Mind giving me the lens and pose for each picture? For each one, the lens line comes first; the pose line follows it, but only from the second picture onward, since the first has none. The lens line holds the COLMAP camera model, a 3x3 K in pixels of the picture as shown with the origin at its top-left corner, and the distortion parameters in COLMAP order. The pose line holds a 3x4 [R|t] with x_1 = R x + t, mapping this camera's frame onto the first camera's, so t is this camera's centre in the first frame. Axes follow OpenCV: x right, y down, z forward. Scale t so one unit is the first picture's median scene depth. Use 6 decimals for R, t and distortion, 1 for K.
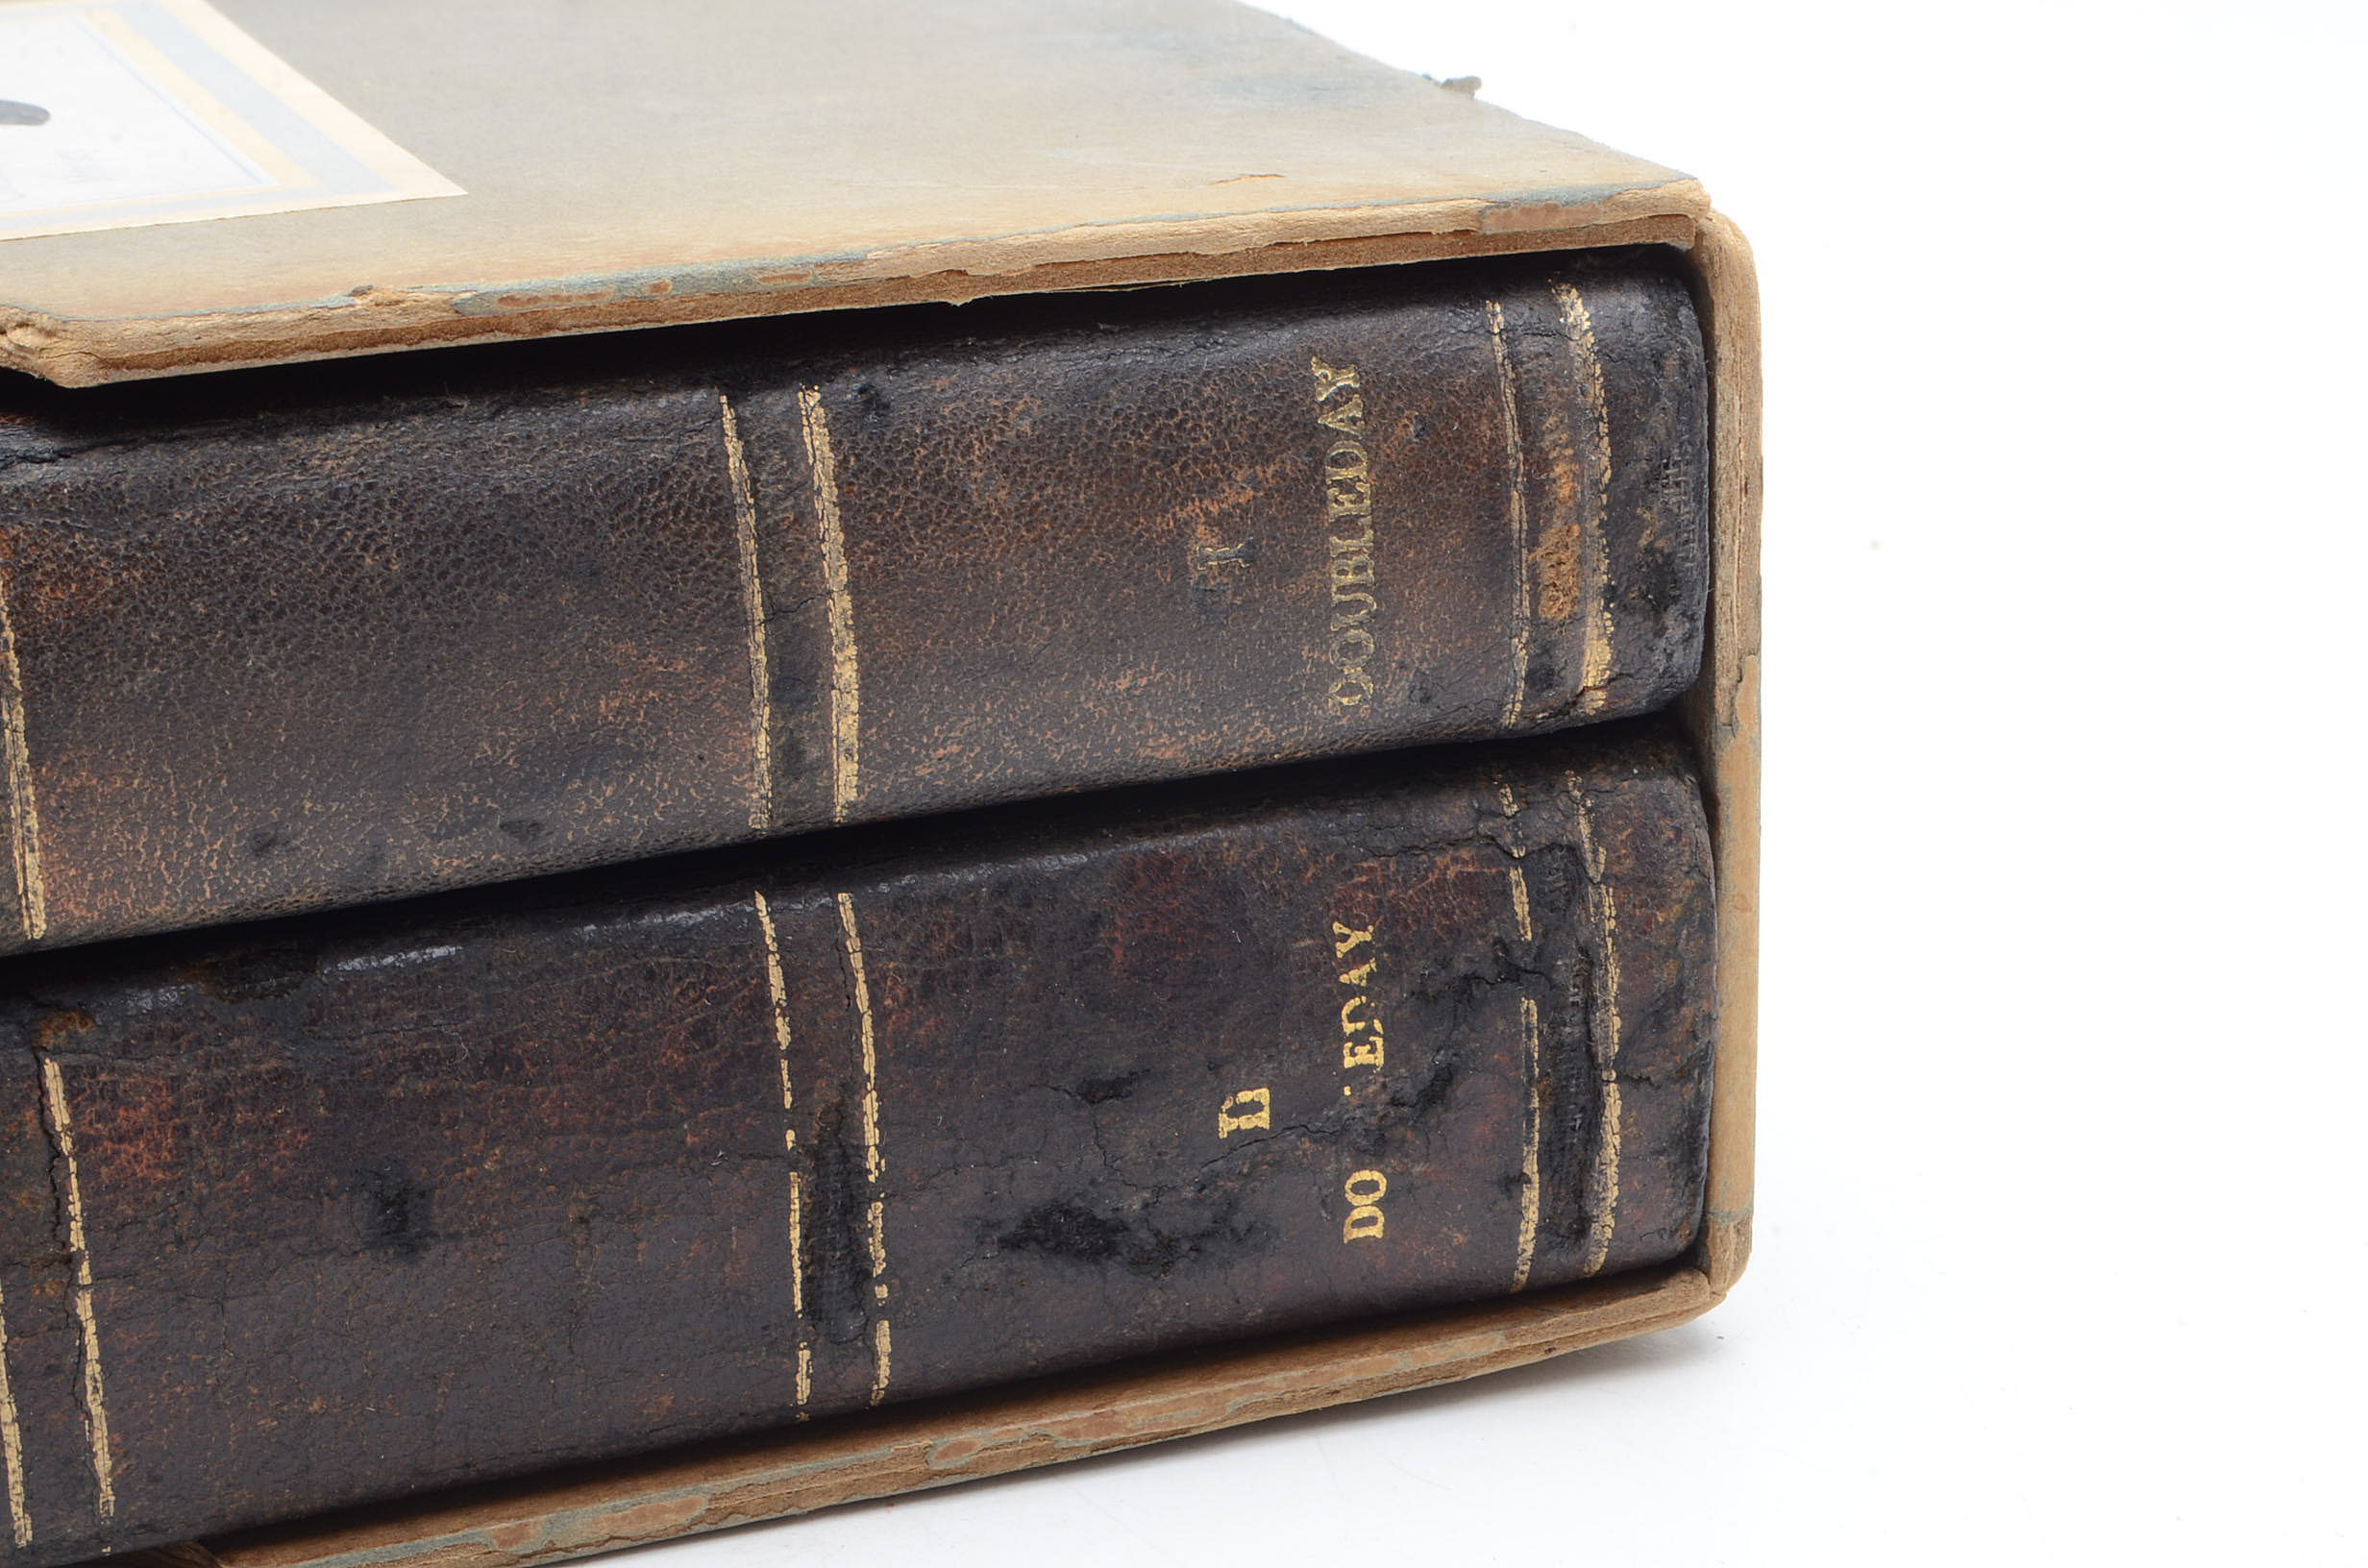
lens RADIAL K [[5207.9, 0, 1175.3], [0, 5207.9, 782.3], [0, 0, 1]] dist [0.022818, 0.000000]
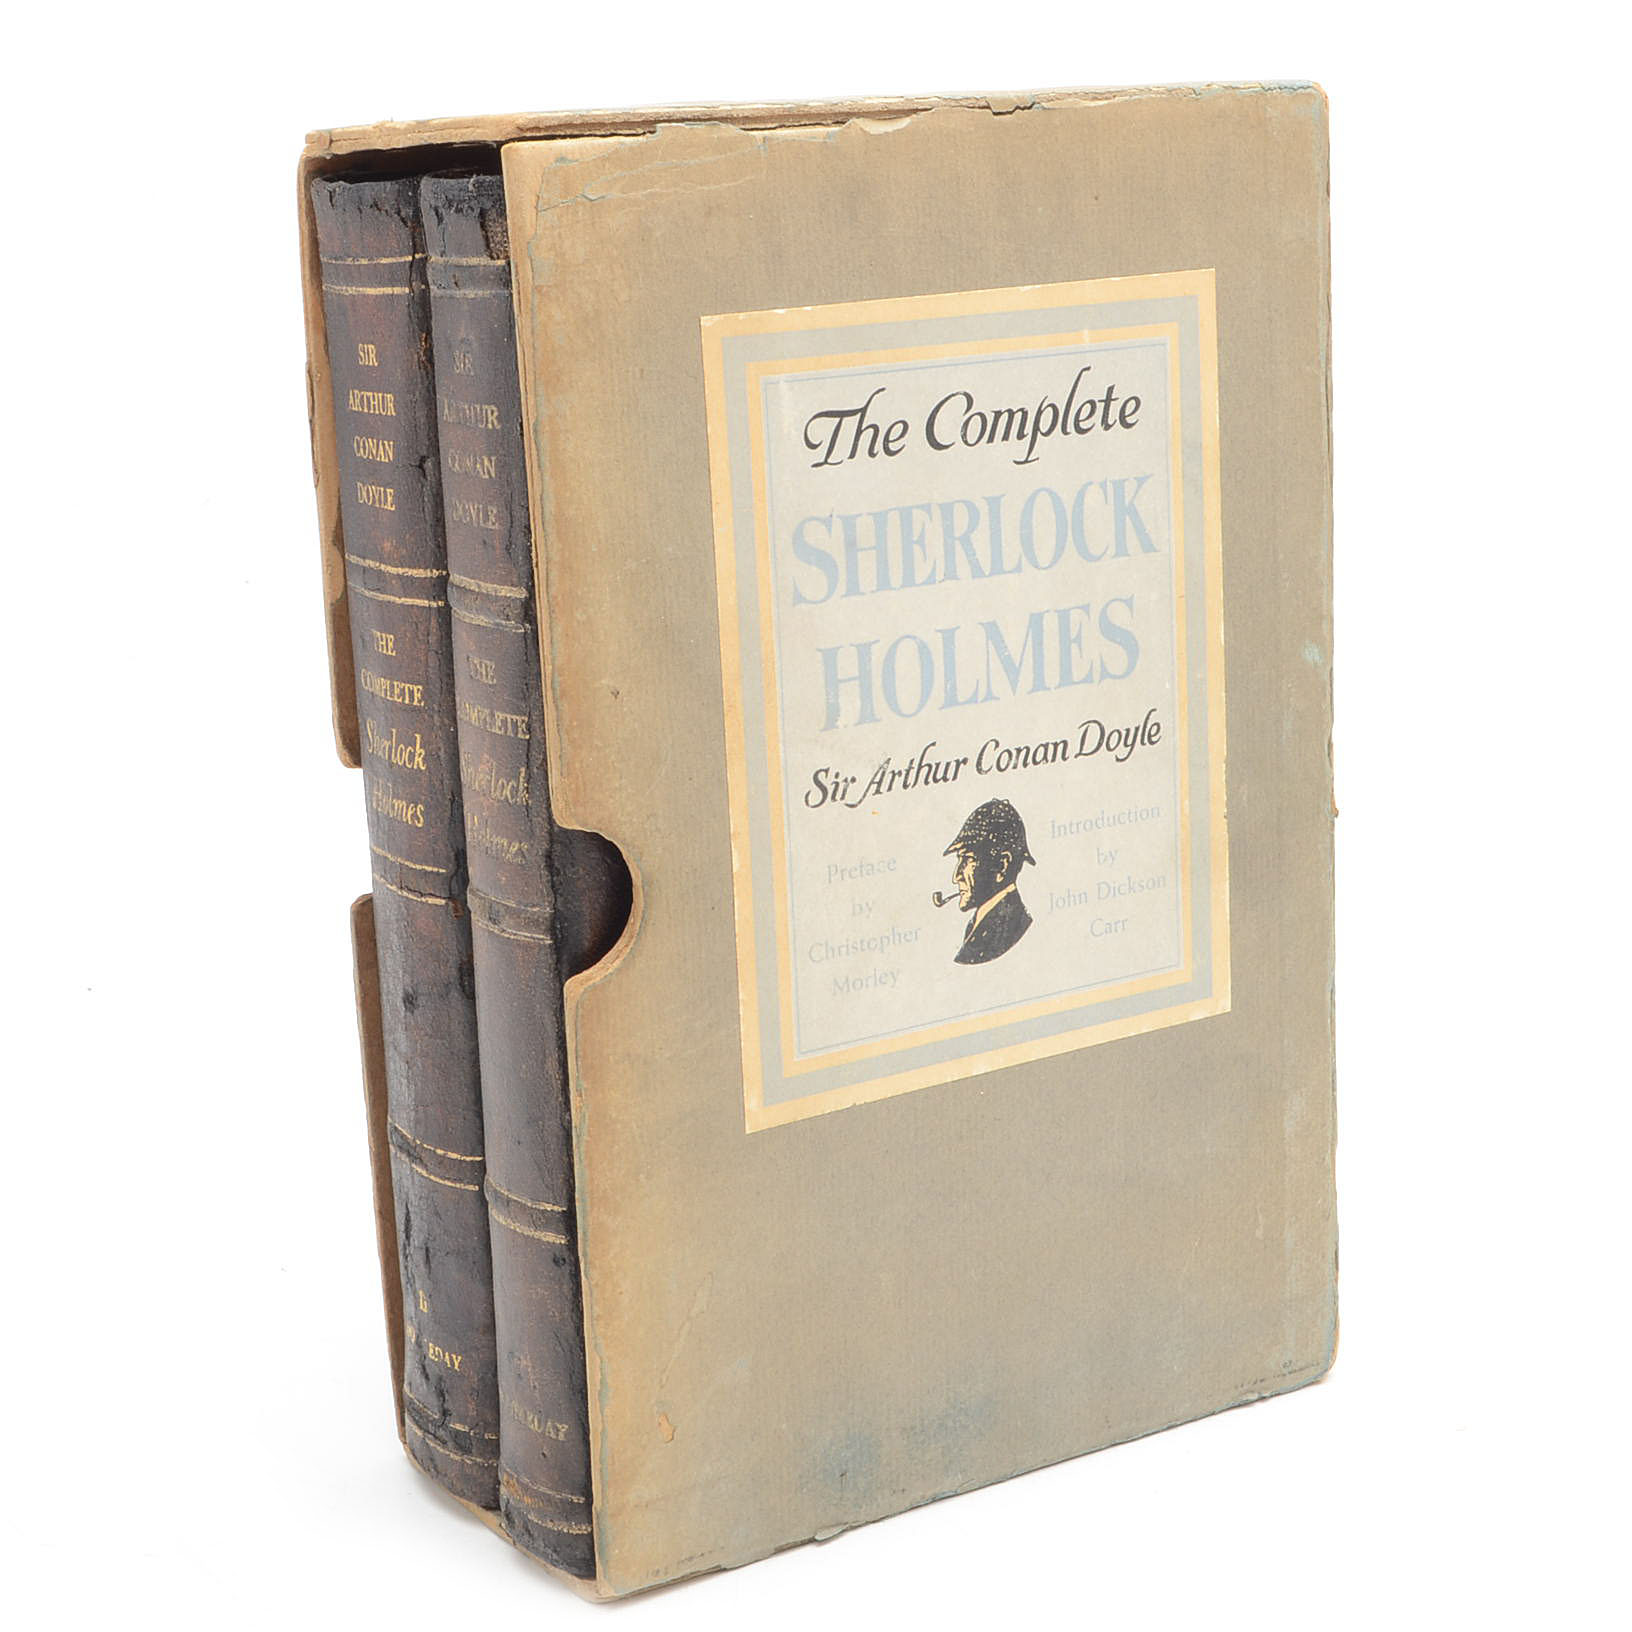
lens RADIAL K [[3046.8, 0, 808.6], [0, 3046.8, 801.5], [0, 0, 1]] dist [-0.043285, 0.000000]
pose [[-0.272135, 0.960739, 0.054061, -0.389546], [-0.756160, -0.248257, 0.605467, -1.016035], [0.595117, 0.123890, 0.794032, -0.174190]]
